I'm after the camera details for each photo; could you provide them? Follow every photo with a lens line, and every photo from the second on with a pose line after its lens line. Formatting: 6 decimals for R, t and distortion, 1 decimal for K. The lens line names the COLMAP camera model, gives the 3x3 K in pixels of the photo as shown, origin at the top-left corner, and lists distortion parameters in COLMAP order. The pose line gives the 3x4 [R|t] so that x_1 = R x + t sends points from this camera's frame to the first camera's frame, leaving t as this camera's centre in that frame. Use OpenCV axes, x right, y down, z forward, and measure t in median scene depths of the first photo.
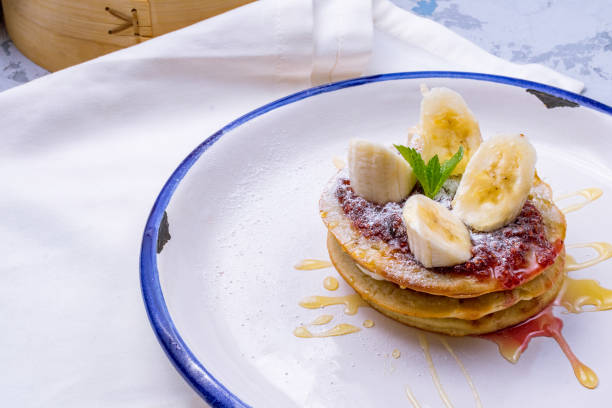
lens RADIAL K [[1268.9, 0, 306.3], [0, 1268.9, 208.6], [0, 0, 1]] dist [0.186228, 0.000000]
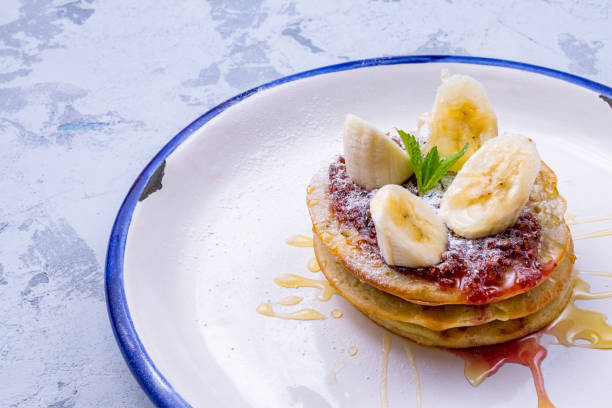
lens RADIAL K [[1268.9, 0, 306.5], [0, 1268.9, 198.9], [0, 0, 1]] dist [0.186228, 0.000000]
pose [[0.965962, 0.169938, -0.195032, 0.196840], [-0.166647, 0.985455, 0.033282, -0.019876], [0.197851, 0.000352, 0.980232, 0.083749]]
